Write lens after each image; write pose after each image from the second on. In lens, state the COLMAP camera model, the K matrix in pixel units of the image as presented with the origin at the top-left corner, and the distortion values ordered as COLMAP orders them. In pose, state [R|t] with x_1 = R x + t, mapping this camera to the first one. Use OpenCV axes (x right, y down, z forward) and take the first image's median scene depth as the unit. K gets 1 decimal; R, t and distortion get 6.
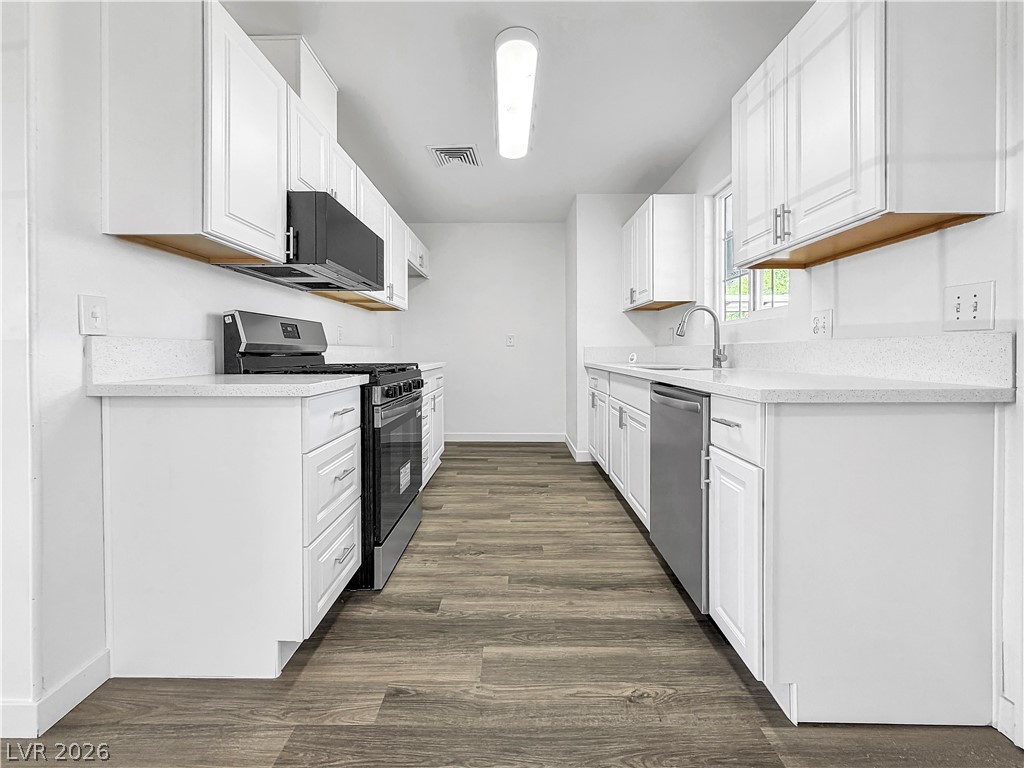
lens RADIAL K [[421.7, 0, 511.8], [0, 421.7, 356.9], [0, 0, 1]] dist [0.000172, -0.000072]
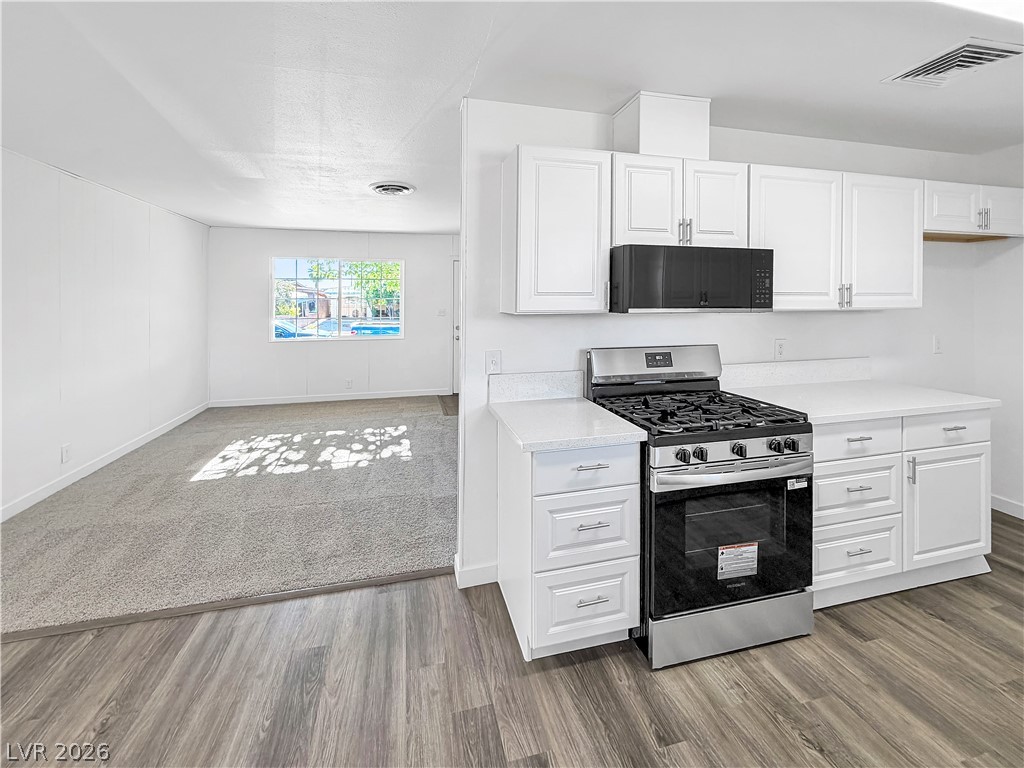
lens RADIAL K [[438.5, 0, 515.5], [0, 438.5, 303.2], [0, 0, 1]] dist [-0.000122, 0.000166]
pose [[0.257887, 0.000122, -0.966175, 0.531731], [-0.008872, 0.999958, -0.002242, -0.239380], [0.966134, 0.009150, 0.257878, 0.450701]]
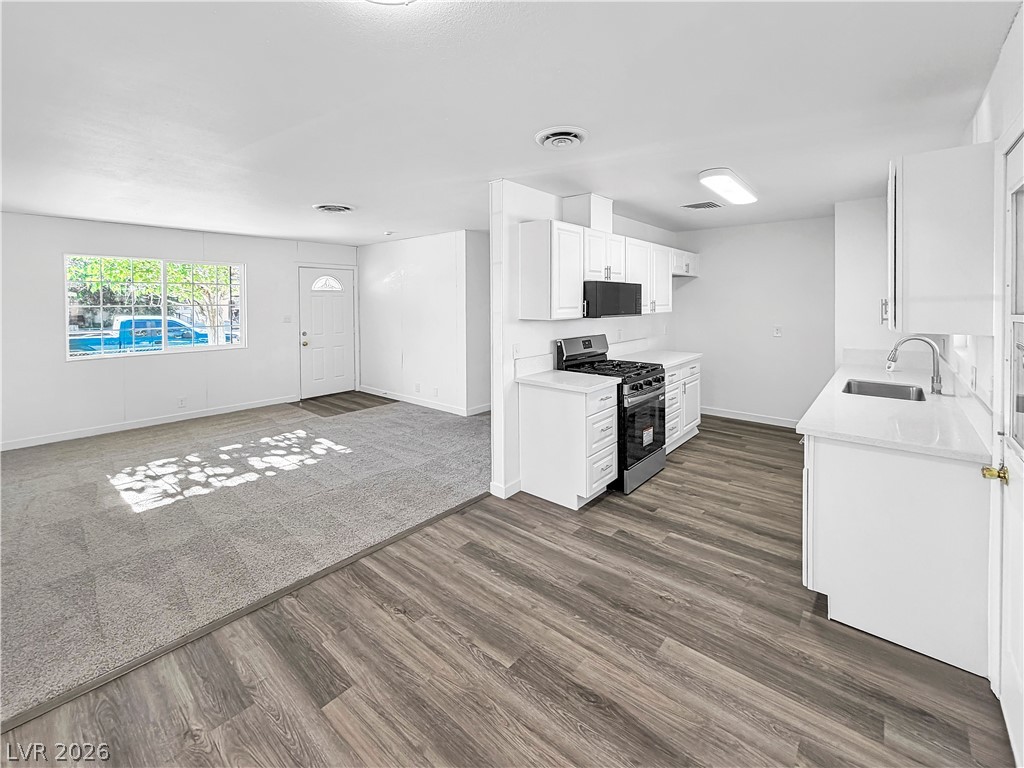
lens RADIAL K [[435.6, 0, 500.6], [0, 435.6, 306.2], [0, 0, 1]] dist [0.003027, 0.000071]
pose [[0.752021, 0.001397, -0.659138, 0.532122], [-0.000747, 0.999999, 0.001266, -0.278277], [0.659139, -0.000460, 0.752021, -0.811106]]
